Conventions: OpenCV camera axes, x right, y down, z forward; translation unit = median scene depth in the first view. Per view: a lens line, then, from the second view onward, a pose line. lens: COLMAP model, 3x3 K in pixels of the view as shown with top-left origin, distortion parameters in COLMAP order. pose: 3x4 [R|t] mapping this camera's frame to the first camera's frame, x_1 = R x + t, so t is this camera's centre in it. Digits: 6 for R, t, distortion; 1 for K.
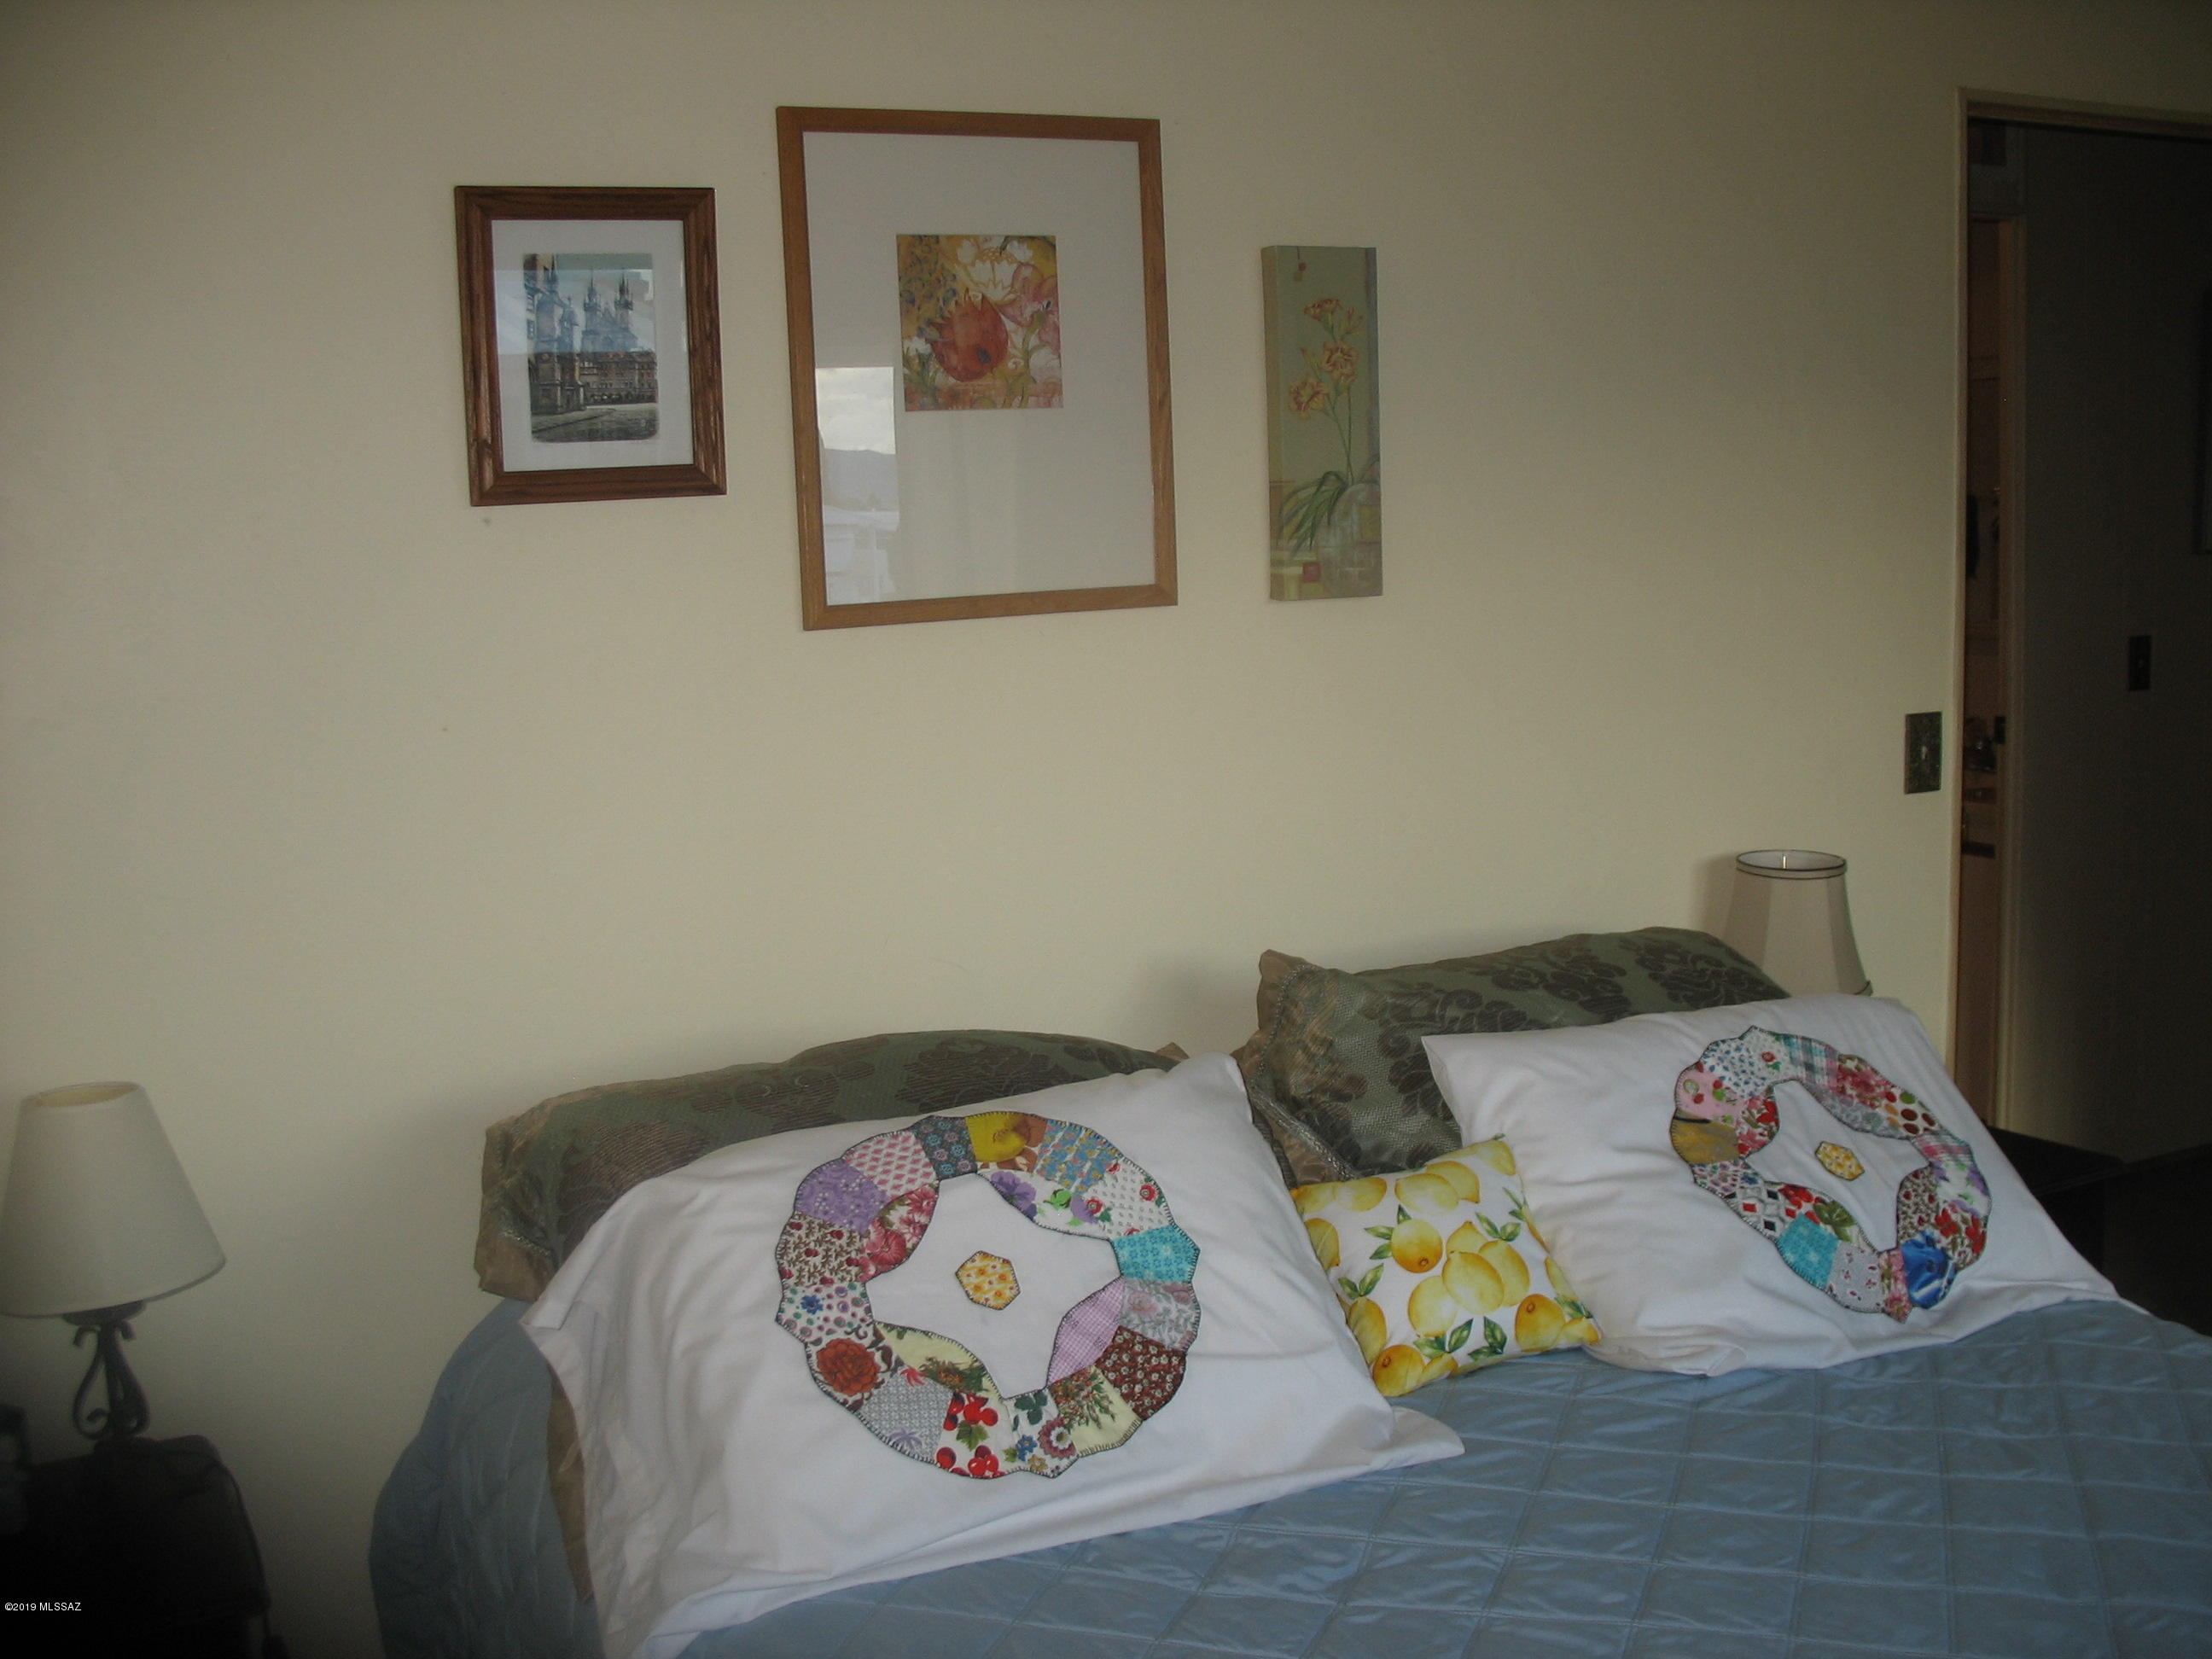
lens RADIAL K [[2296.3, 0, 1118.0], [0, 2296.3, 846.7], [0, 0, 1]] dist [-0.185956, 0.200168]
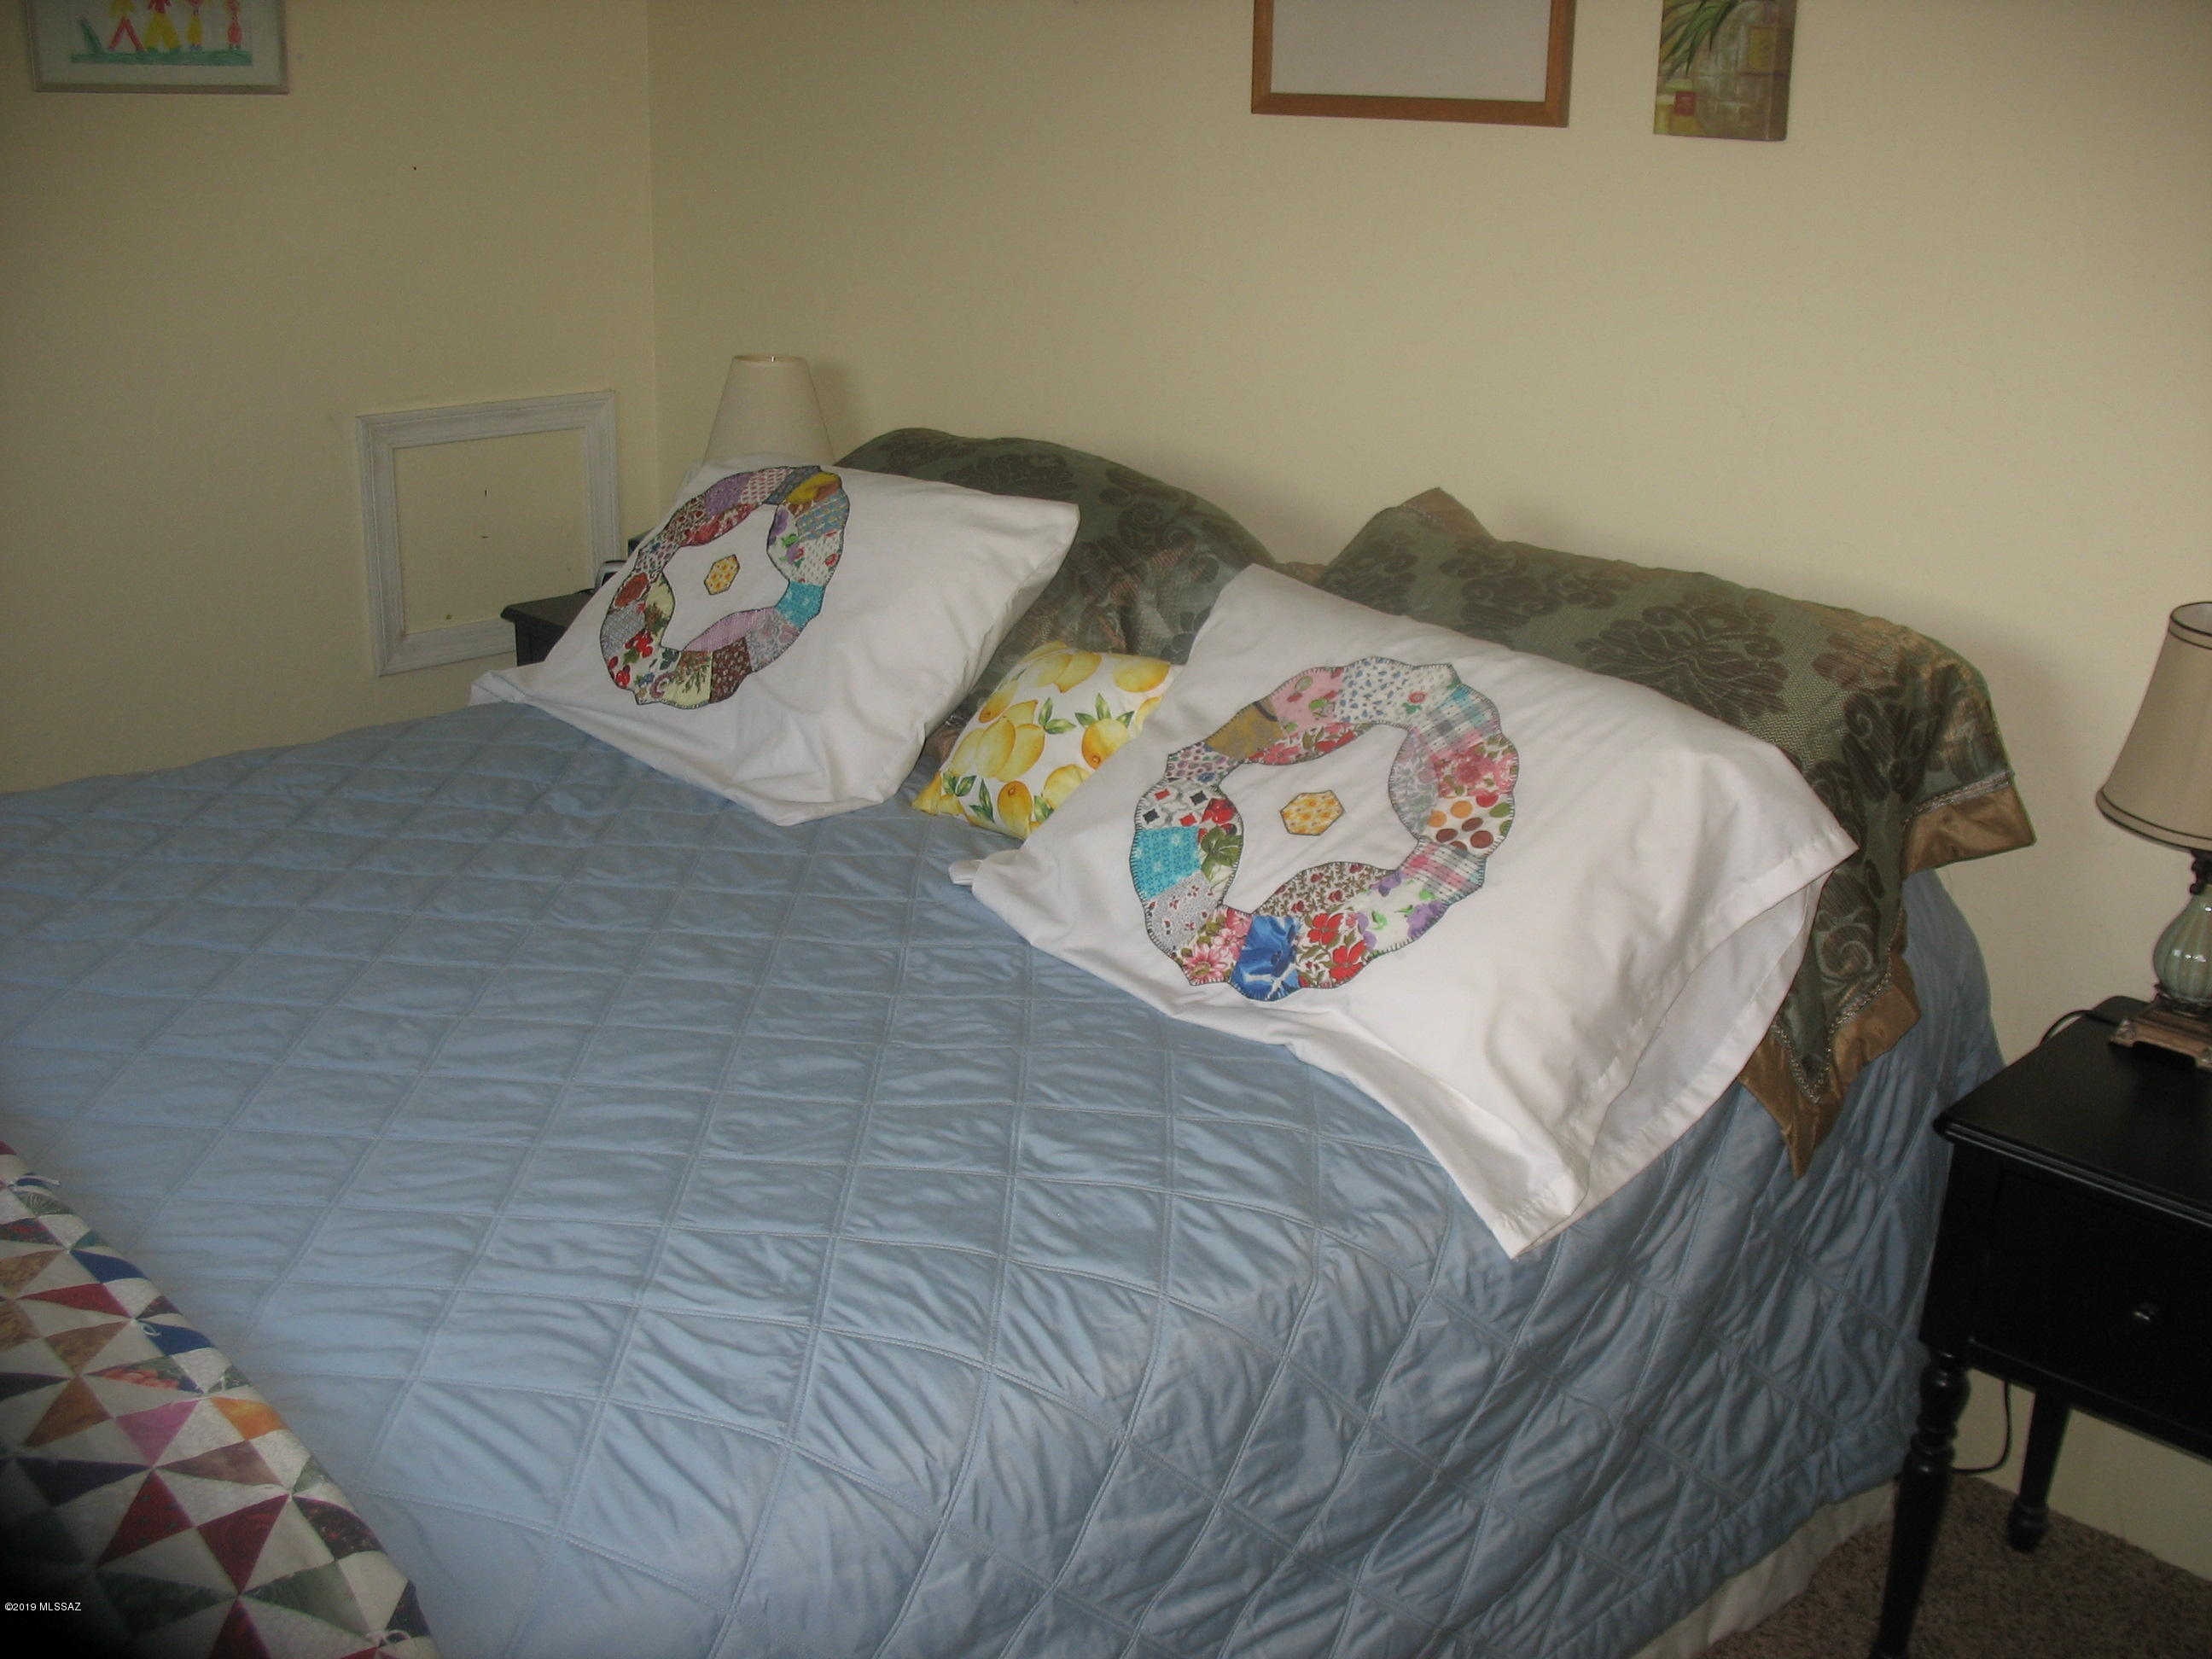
lens RADIAL K [[2296.3, 0, 1118.0], [0, 2296.3, 846.7], [0, 0, 1]] dist [-0.185956, 0.200168]
pose [[0.295096, 0.353561, -0.887645, 1.083791], [-0.173276, 0.933414, 0.314186, -0.106740], [0.939624, 0.061093, 0.336710, 0.658507]]
